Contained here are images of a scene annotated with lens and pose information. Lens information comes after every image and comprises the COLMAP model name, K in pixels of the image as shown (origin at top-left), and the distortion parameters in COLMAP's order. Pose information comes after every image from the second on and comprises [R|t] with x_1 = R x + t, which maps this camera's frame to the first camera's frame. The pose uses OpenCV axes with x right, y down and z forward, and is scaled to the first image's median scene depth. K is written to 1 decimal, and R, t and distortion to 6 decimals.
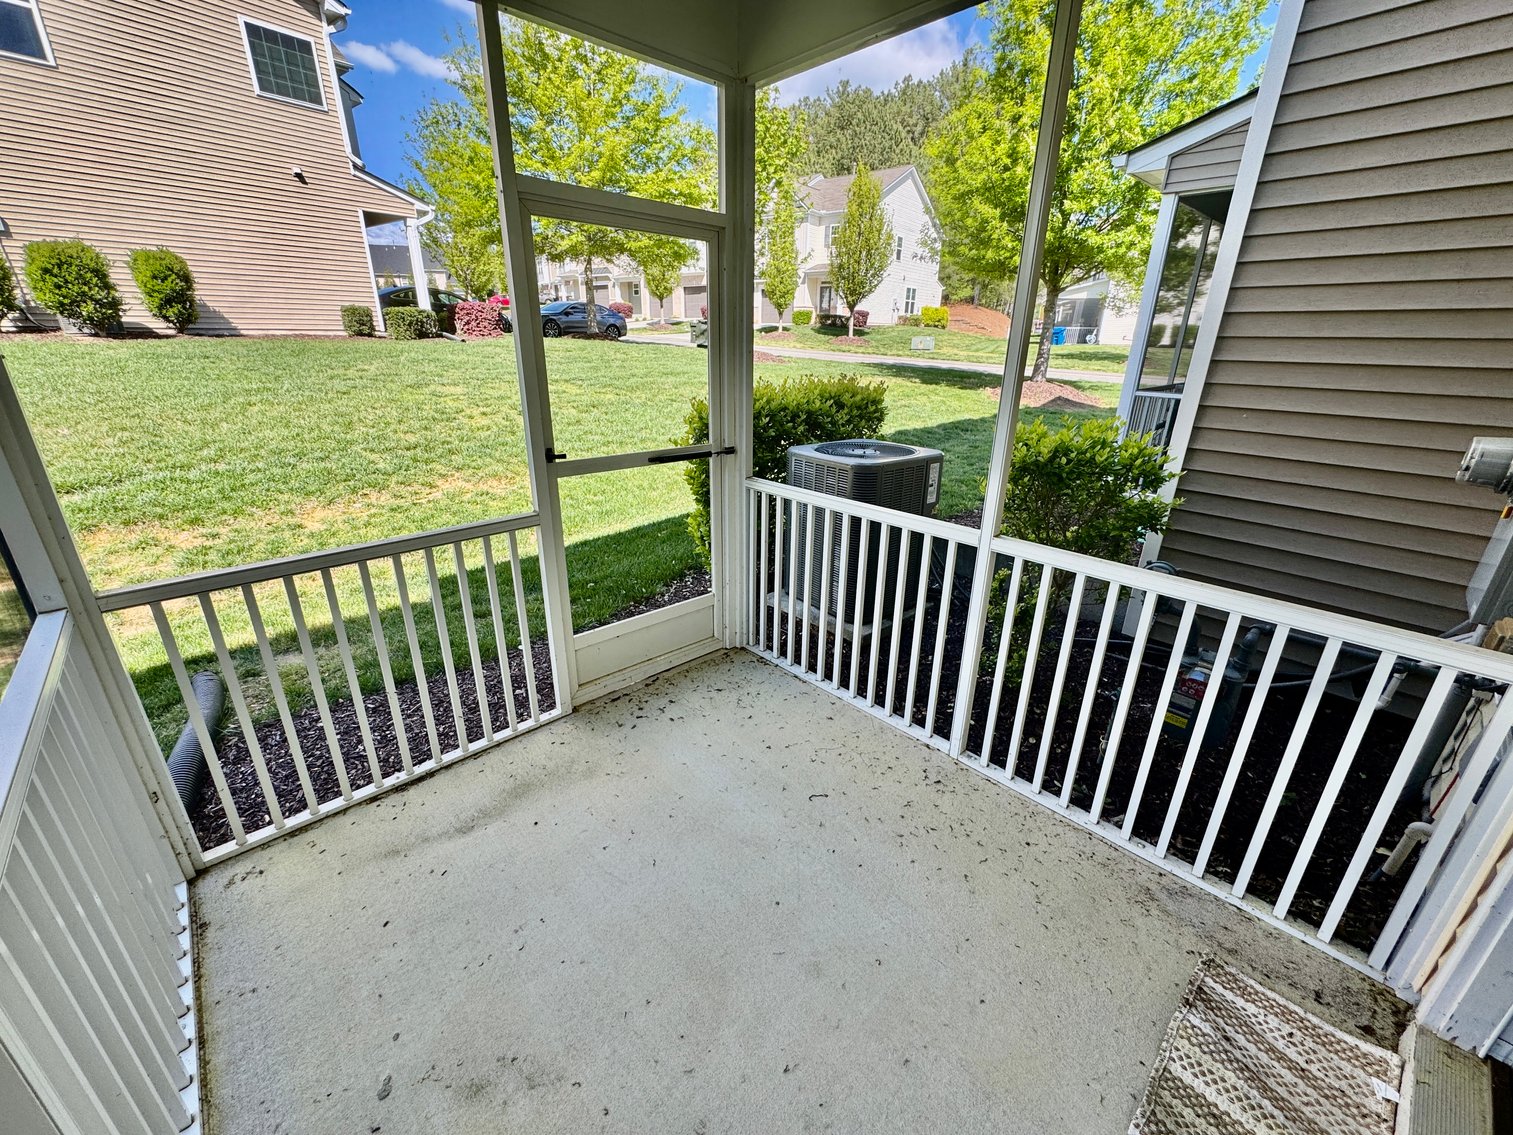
lens RADIAL K [[607.4, 0, 755.0], [0, 607.4, 565.1], [0, 0, 1]] dist [-0.003707, 0.000411]
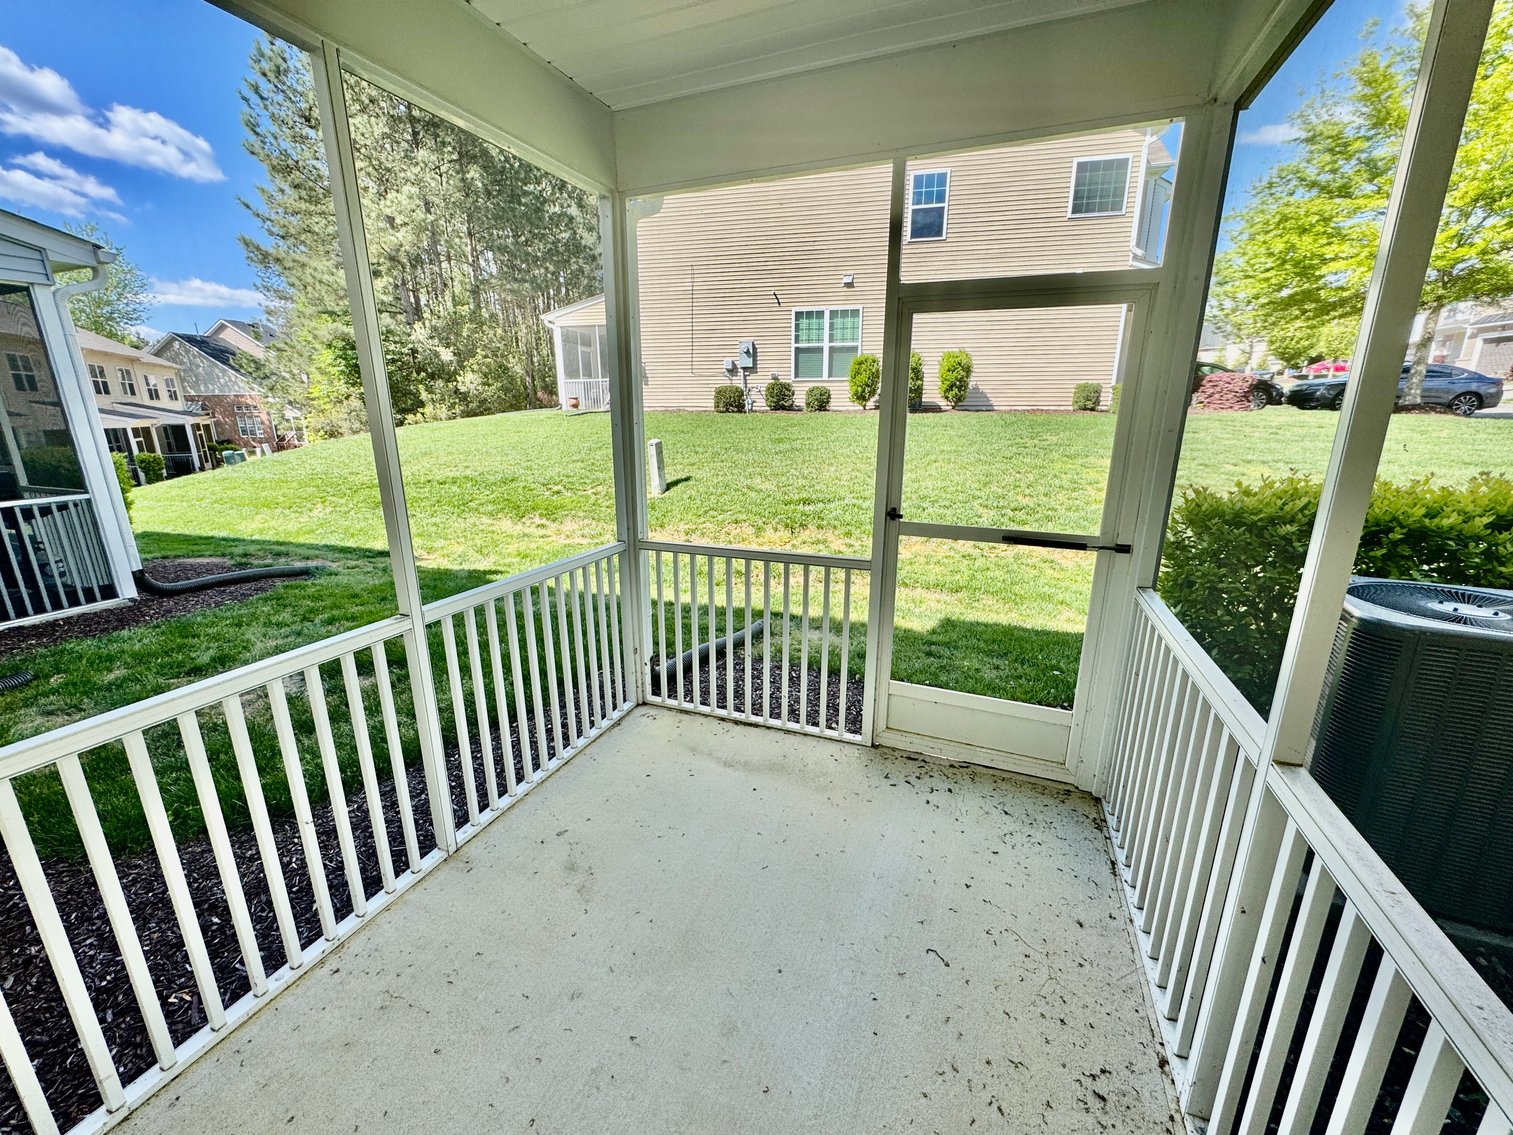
lens RADIAL K [[607.4, 0, 755.0], [0, 607.4, 565.1], [0, 0, 1]] dist [-0.003707, 0.000411]
pose [[0.430853, 0.216985, -0.875947, 0.503808], [-0.311728, 0.946697, 0.081181, -0.091234], [0.846872, 0.238080, 0.475527, 0.232048]]
